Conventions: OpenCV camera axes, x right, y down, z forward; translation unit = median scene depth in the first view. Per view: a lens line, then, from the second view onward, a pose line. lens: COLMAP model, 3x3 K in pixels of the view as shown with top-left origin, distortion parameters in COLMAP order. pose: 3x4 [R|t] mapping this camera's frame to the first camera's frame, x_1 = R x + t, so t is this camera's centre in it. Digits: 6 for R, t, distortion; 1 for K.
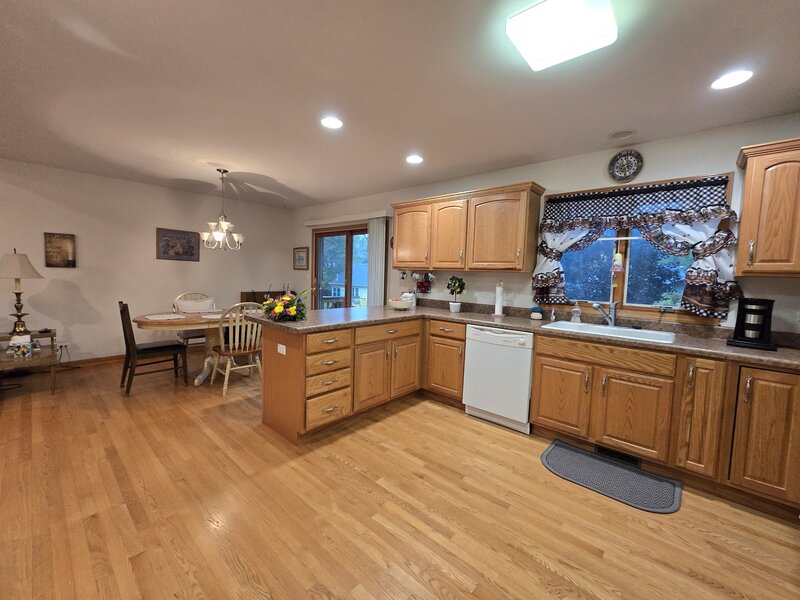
lens RADIAL K [[327.5, 0, 402.2], [0, 327.5, 296.8], [0, 0, 1]] dist [-0.004175, 0.000639]
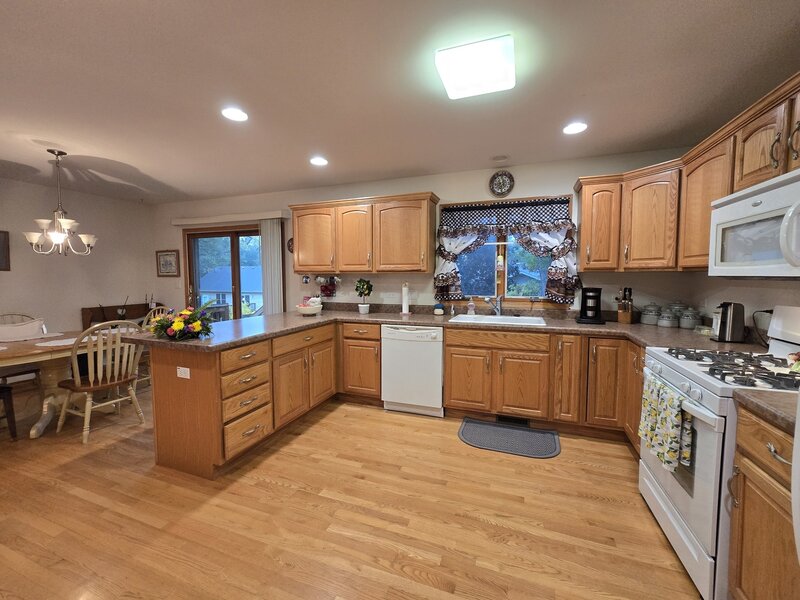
lens RADIAL K [[327.5, 0, 403.0], [0, 327.5, 296.9], [0, 0, 1]] dist [-0.004175, 0.000639]
pose [[0.930472, -0.056723, 0.361946, -0.121971], [0.056795, 0.998331, 0.010451, -0.012010], [-0.361935, 0.010832, 0.932140, -0.001659]]
